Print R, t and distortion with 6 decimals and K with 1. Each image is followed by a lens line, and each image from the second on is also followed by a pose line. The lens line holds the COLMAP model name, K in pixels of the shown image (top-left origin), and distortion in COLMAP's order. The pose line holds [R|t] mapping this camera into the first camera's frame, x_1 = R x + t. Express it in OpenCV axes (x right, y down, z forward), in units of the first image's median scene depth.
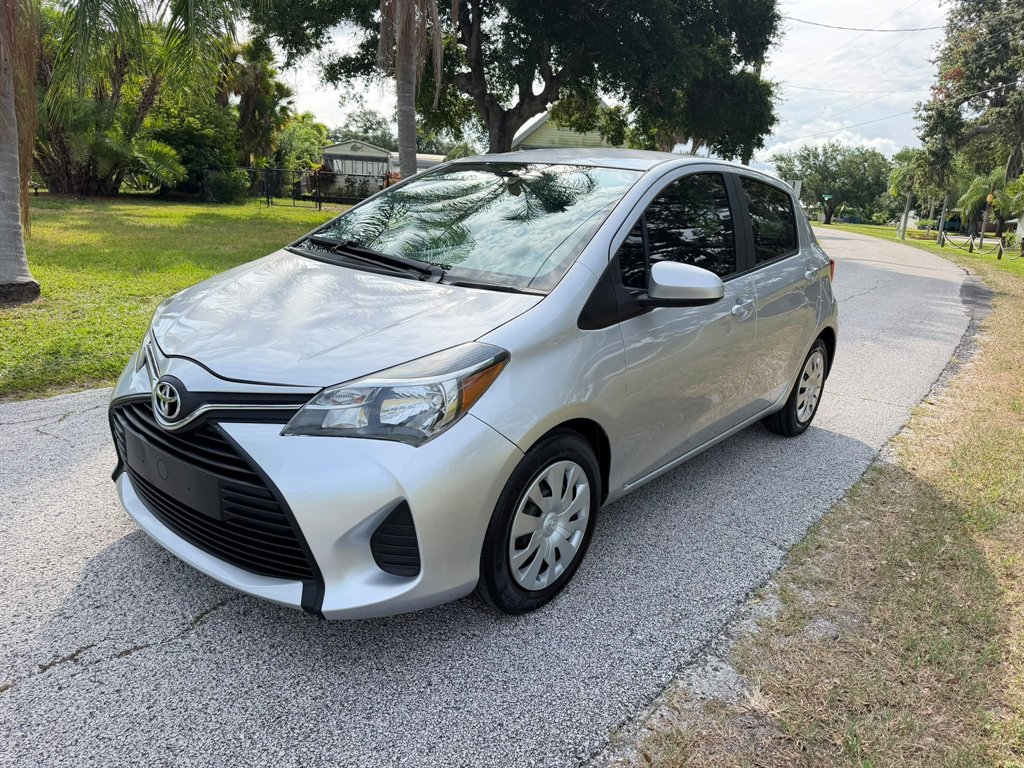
lens RADIAL K [[763.6, 0, 512.0], [0, 763.6, 384.0], [0, 0, 1]] dist [0.015855, -0.005504]
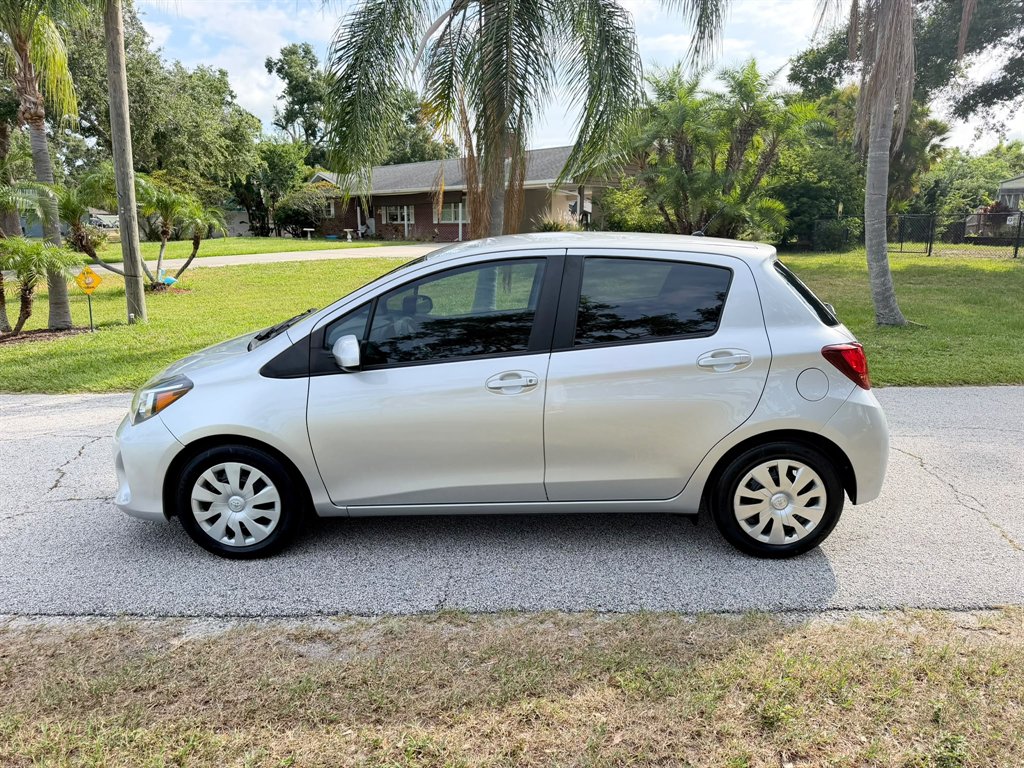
lens RADIAL K [[763.6, 0, 512.0], [0, 763.6, 384.0], [0, 0, 1]] dist [0.015855, -0.005504]
pose [[0.599229, 0.114746, -0.792312, 0.201552], [-0.154427, 0.987656, 0.026243, -0.022749], [0.785543, 0.106628, 0.609552, 0.063417]]
